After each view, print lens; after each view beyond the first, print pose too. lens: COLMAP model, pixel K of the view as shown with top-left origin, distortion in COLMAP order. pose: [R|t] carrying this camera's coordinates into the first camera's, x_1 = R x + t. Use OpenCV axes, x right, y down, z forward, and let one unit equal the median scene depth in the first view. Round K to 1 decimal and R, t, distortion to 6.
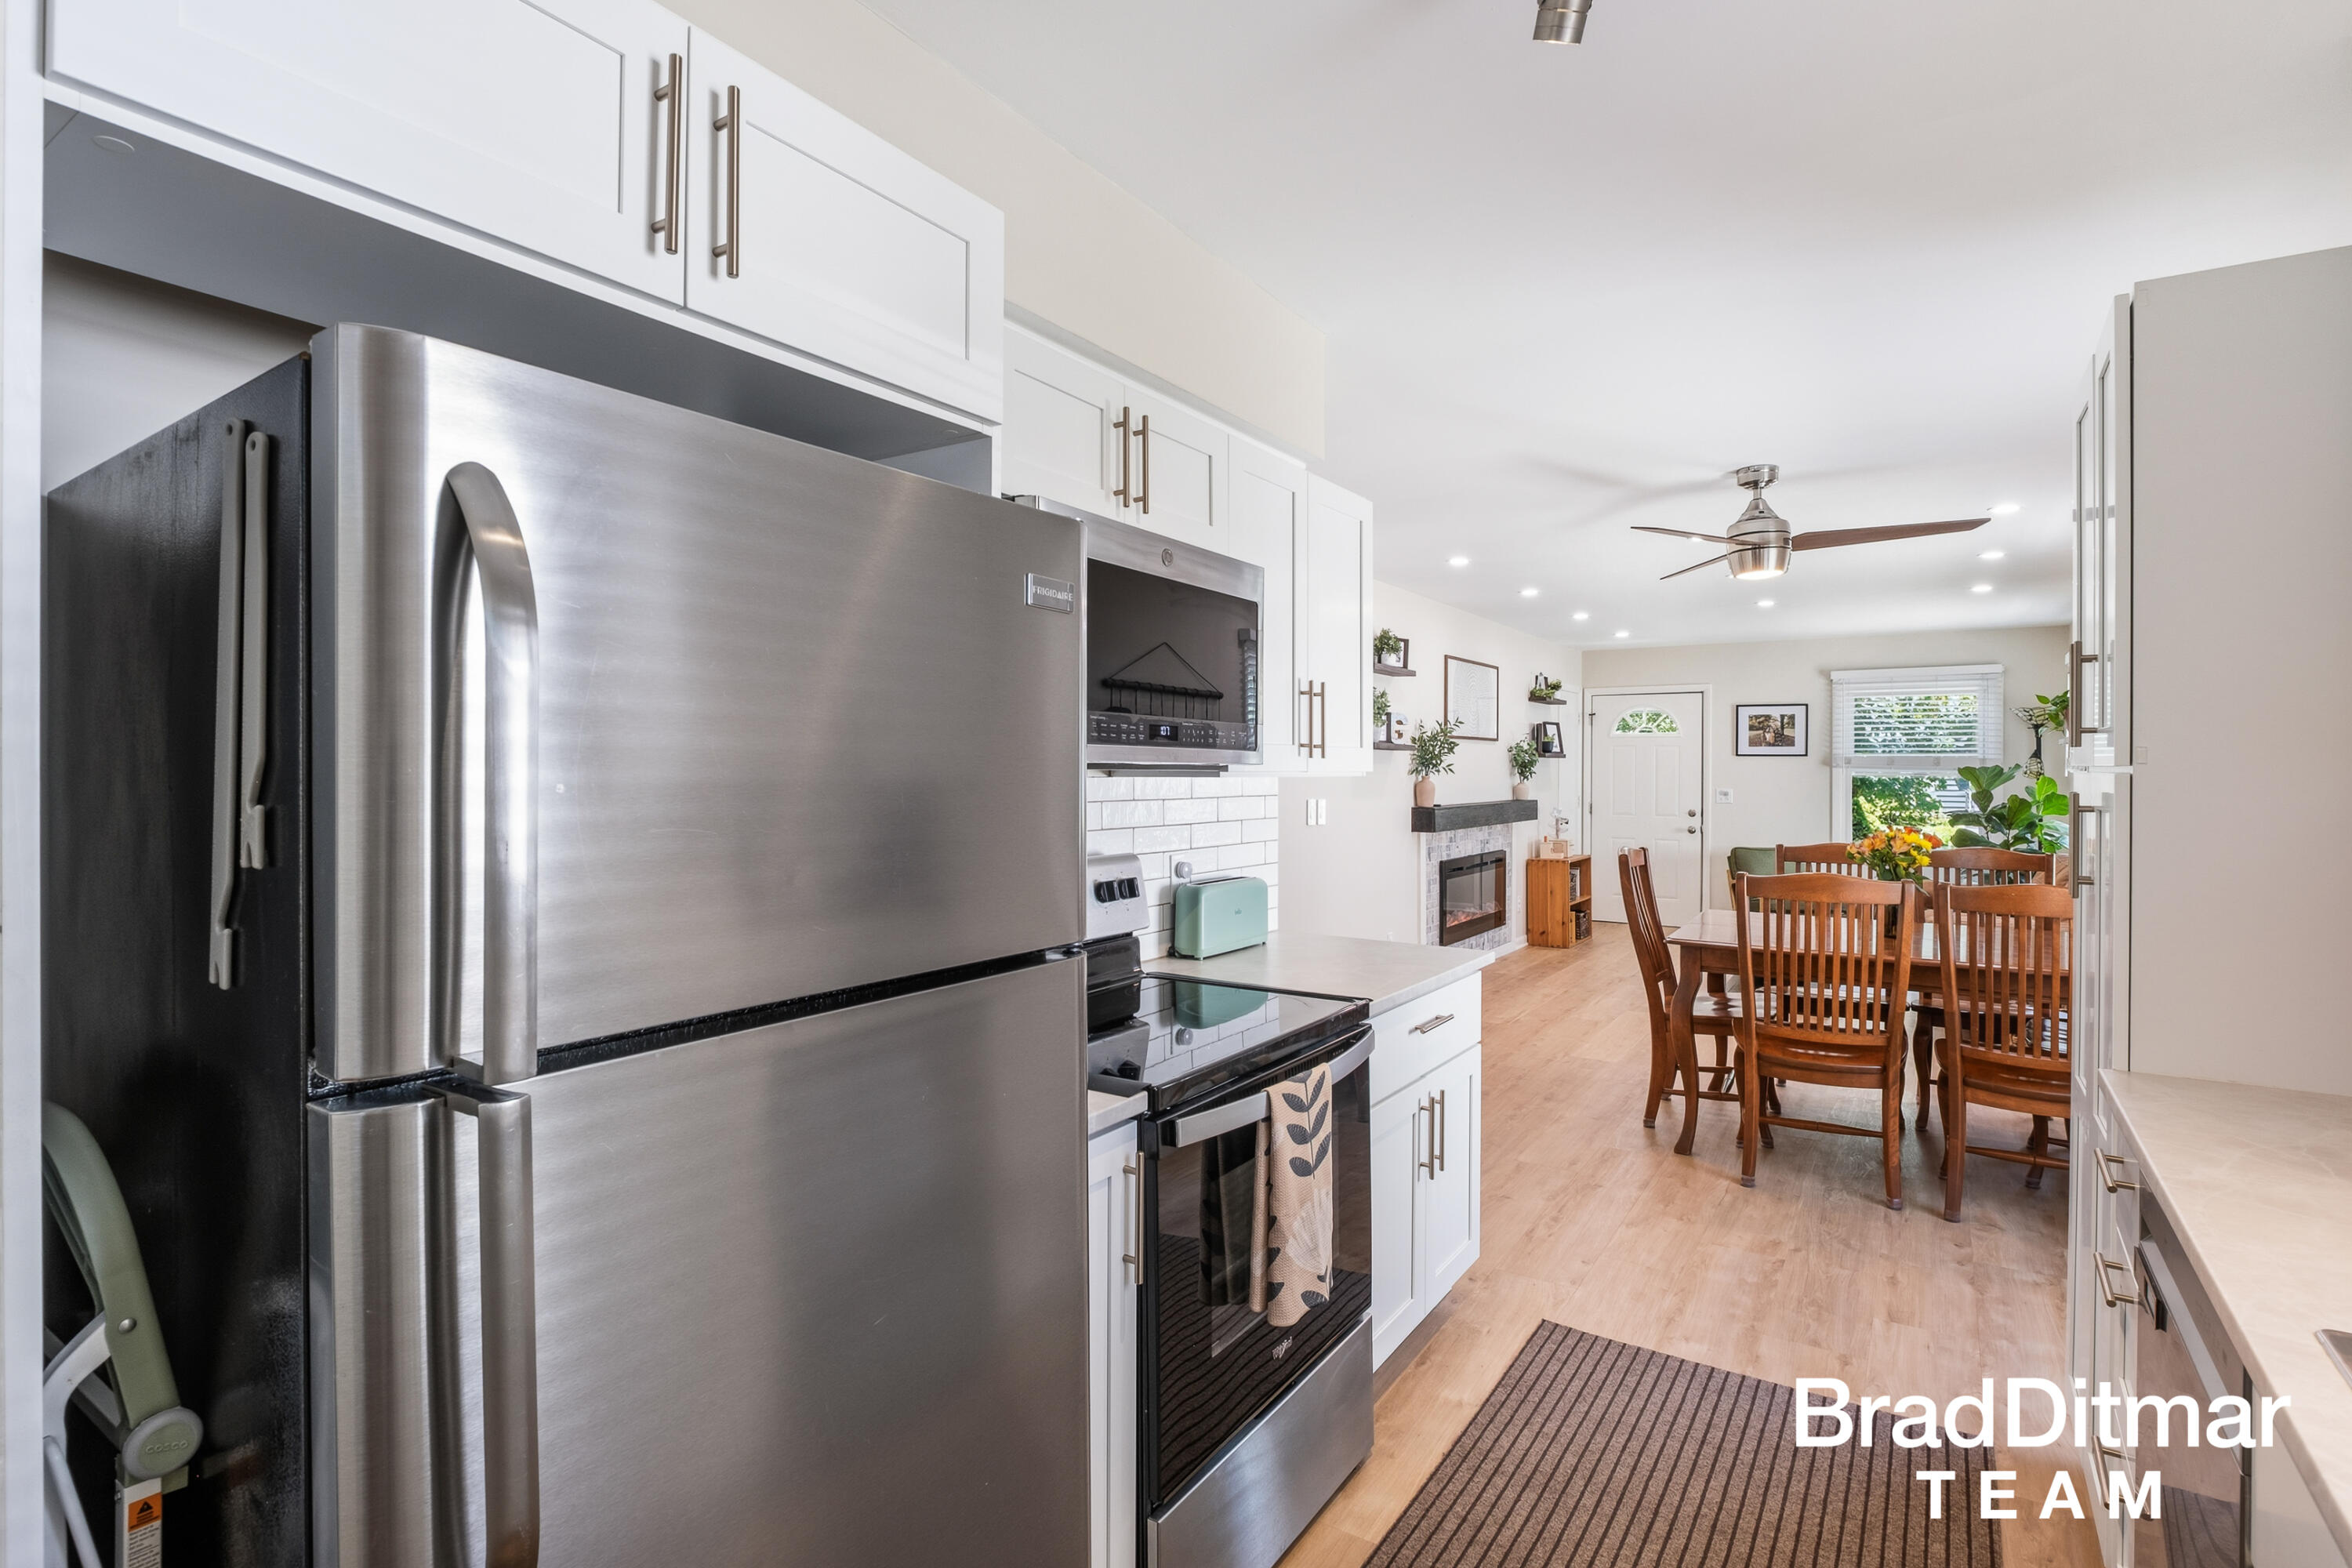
lens RADIAL K [[1119.8, 0, 1186.6], [0, 1119.8, 779.3], [0, 0, 1]] dist [-0.002132, -0.001647]
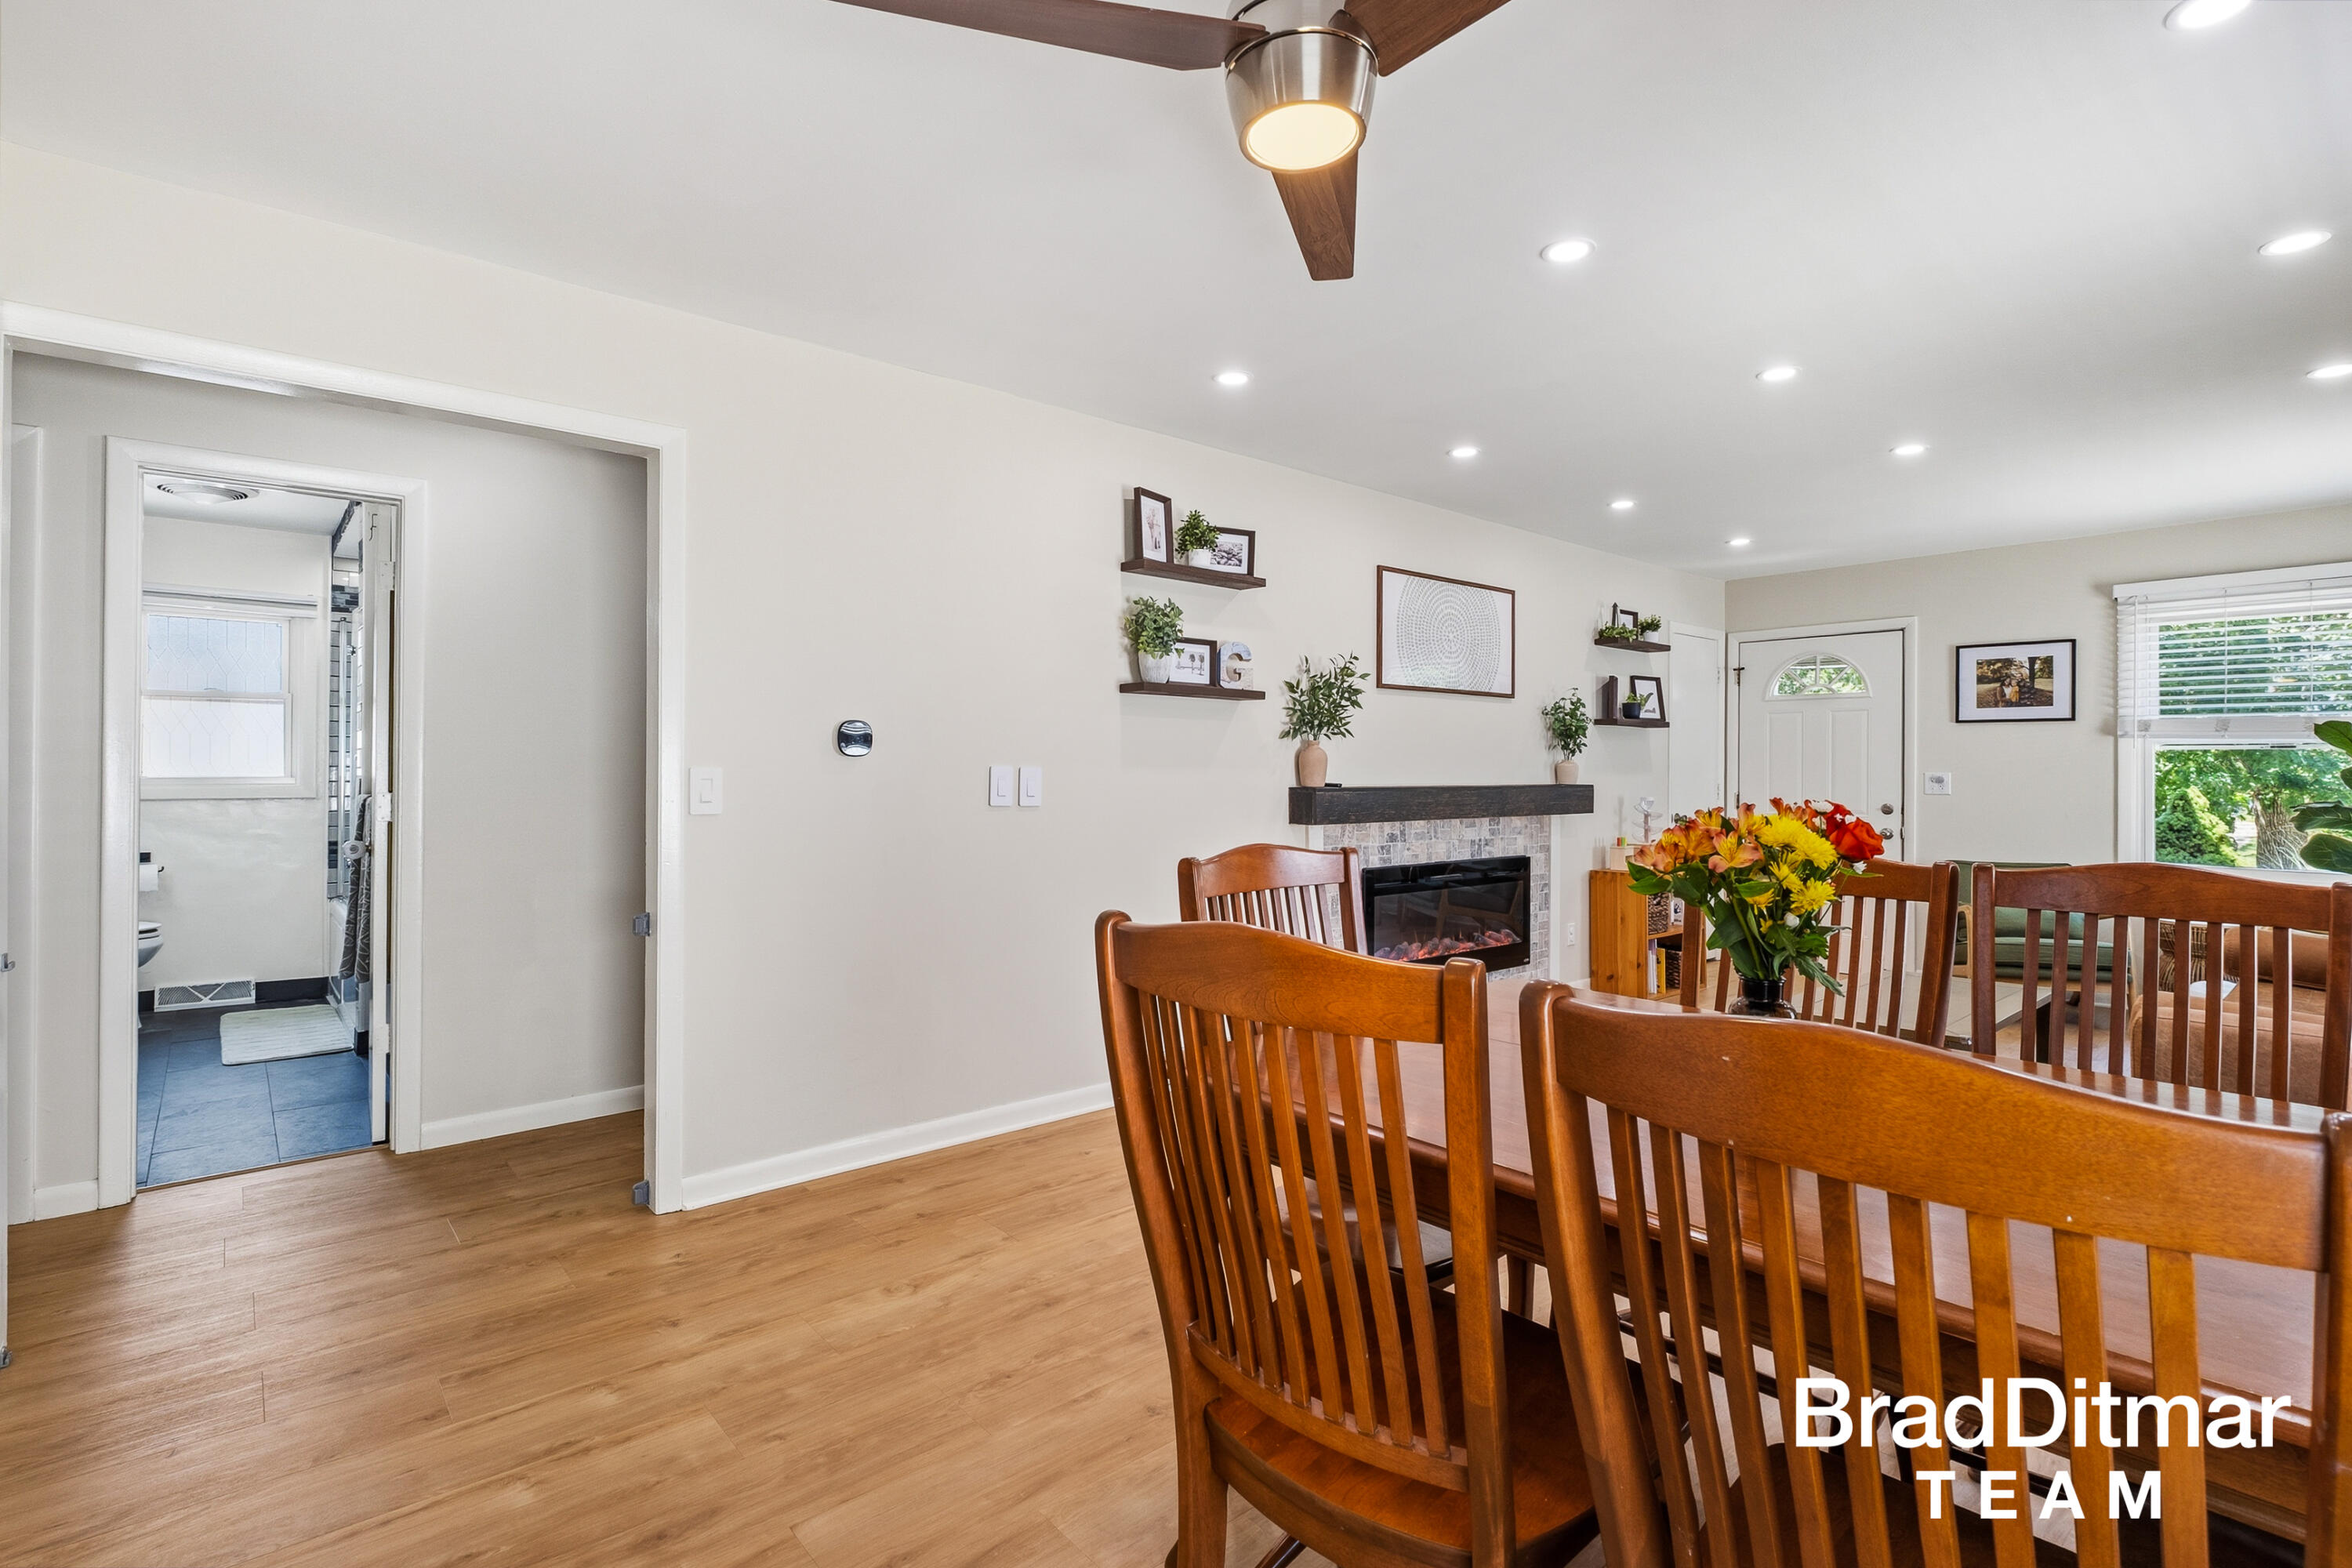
lens RADIAL K [[1119.8, 0, 1159.5], [0, 1119.8, 769.7], [0, 0, 1]] dist [-0.002132, -0.001647]
pose [[0.962290, 0.000917, -0.272025, 0.243754], [-0.003504, 0.999953, -0.009023, 0.016371], [0.272004, 0.009636, 0.962248, 0.262938]]
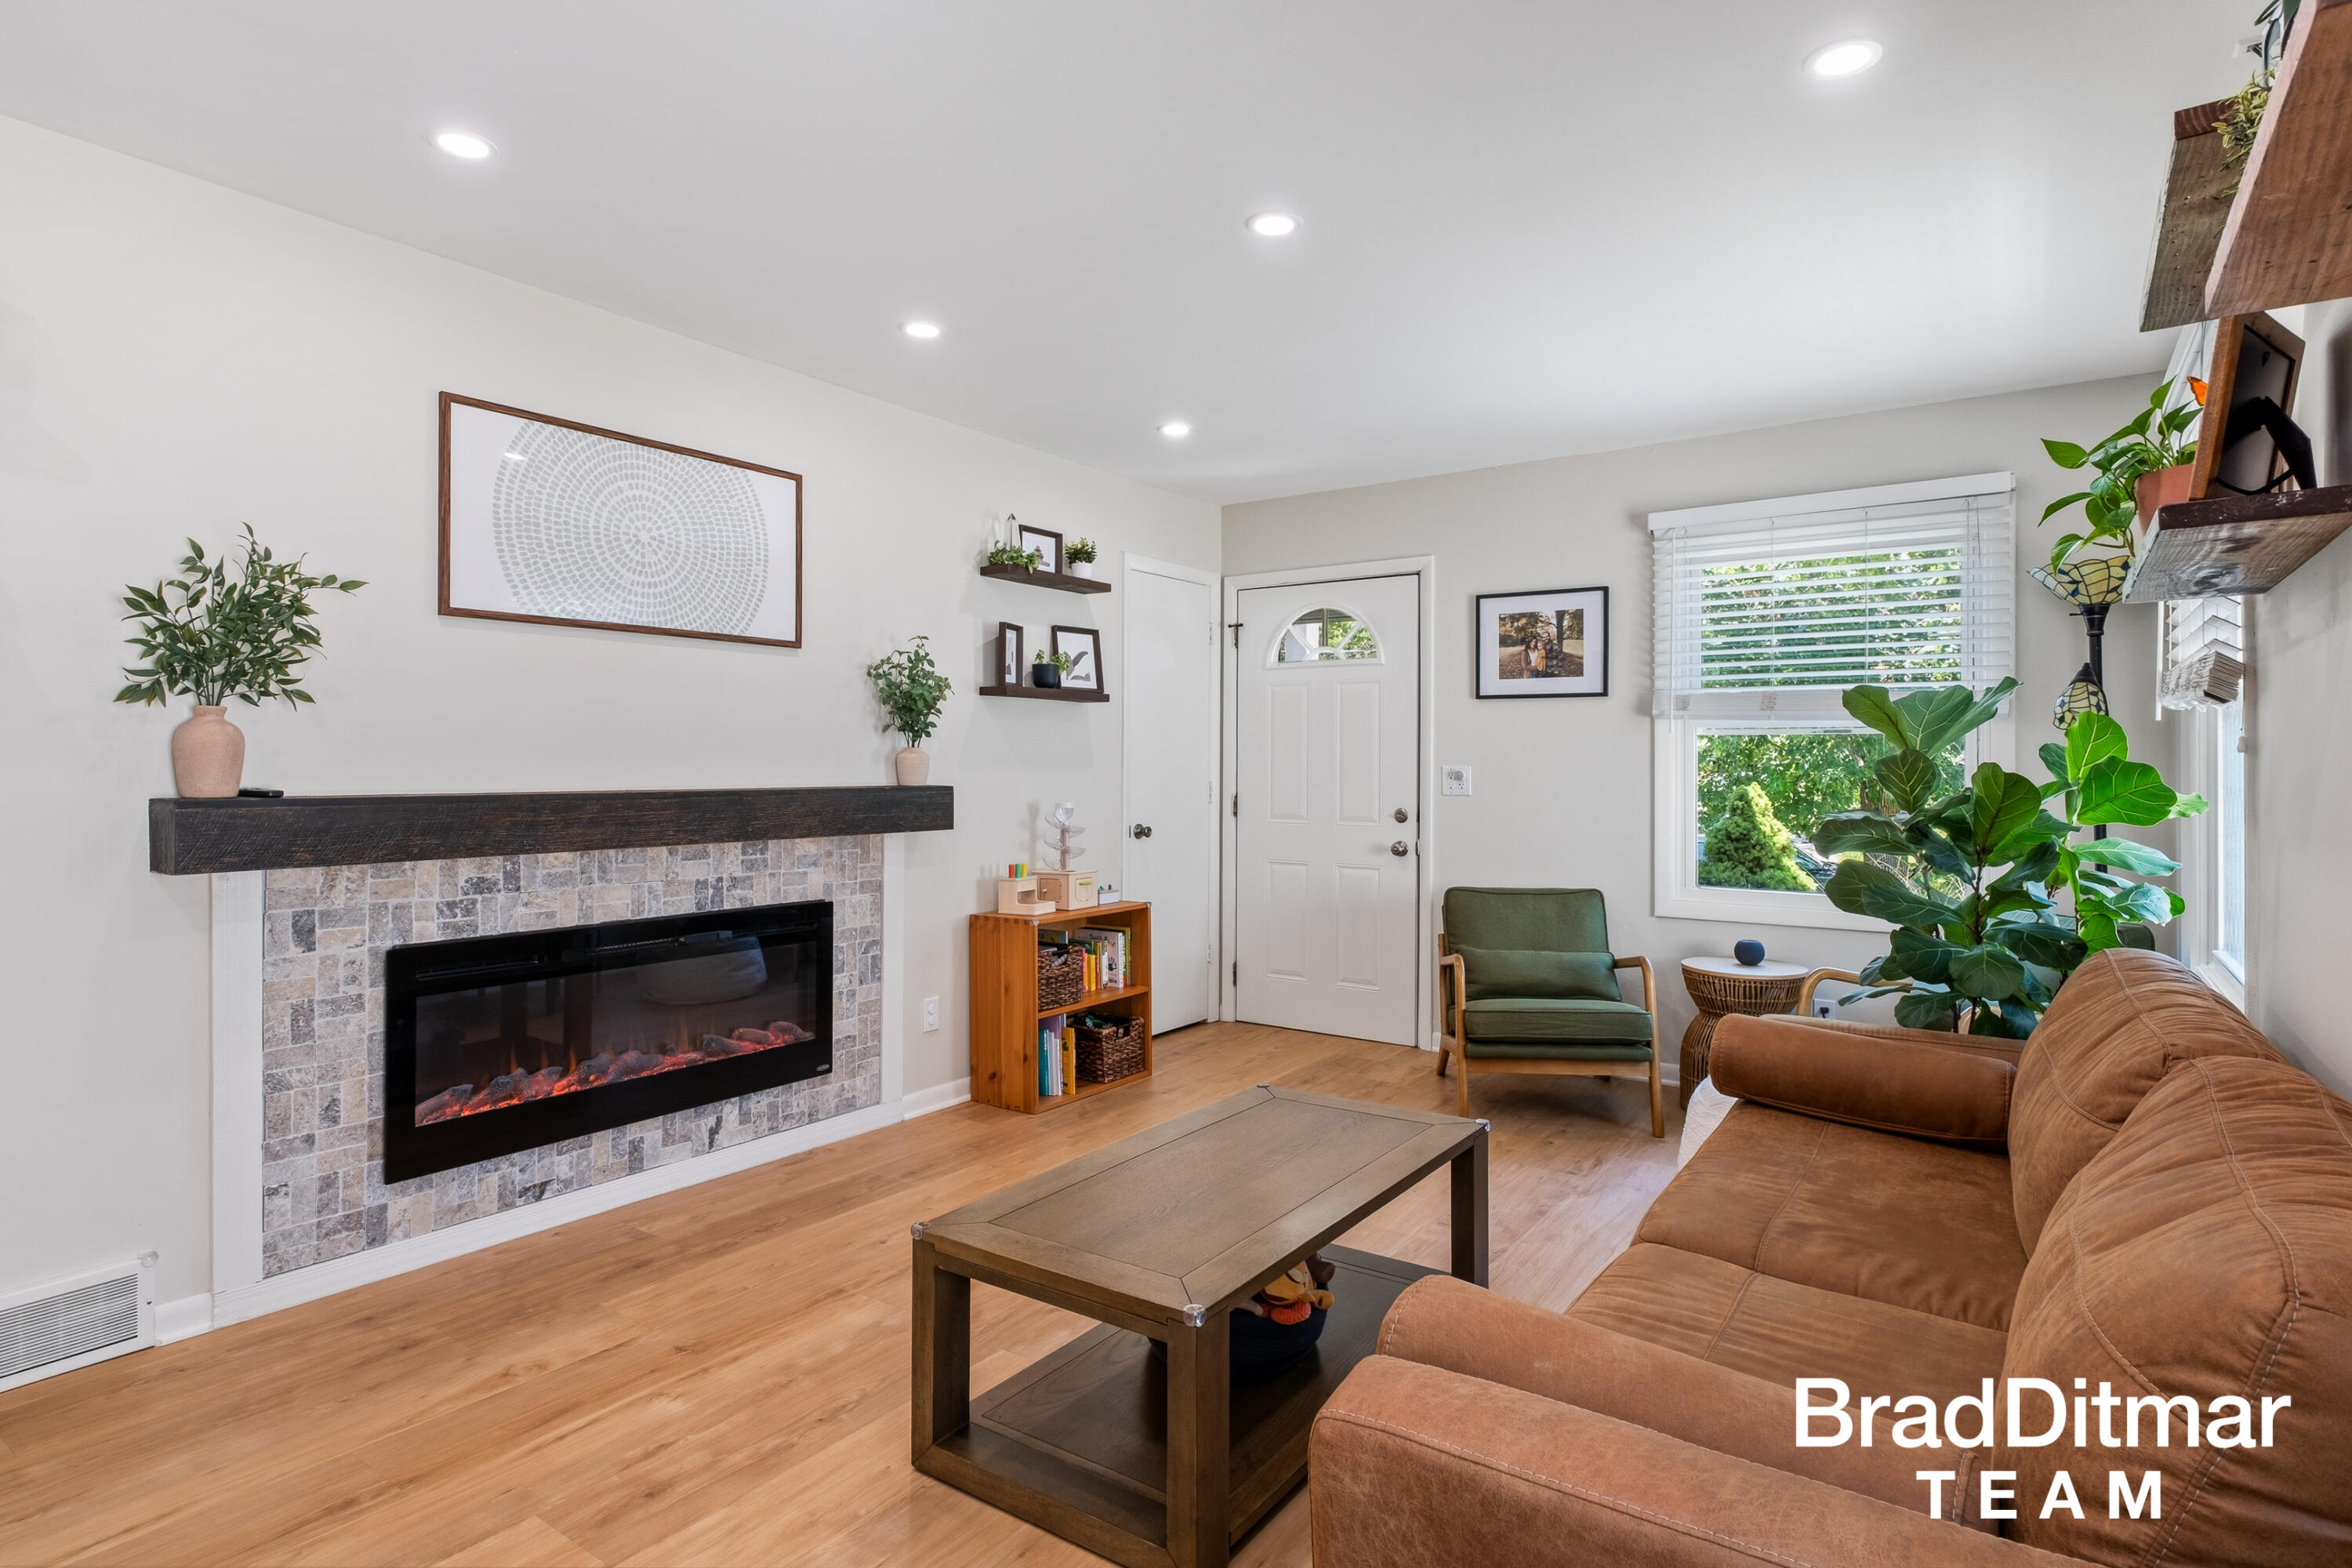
lens RADIAL K [[1255.4, 0, 1129.9], [0, 1255.4, 760.9], [0, 0, 1]] dist [0.004098, 0.000022]
pose [[0.999399, -0.000518, -0.034674, 0.401939], [0.000126, 0.999936, -0.011287, 0.014155], [0.034678, 0.011276, 0.999335, 0.498106]]
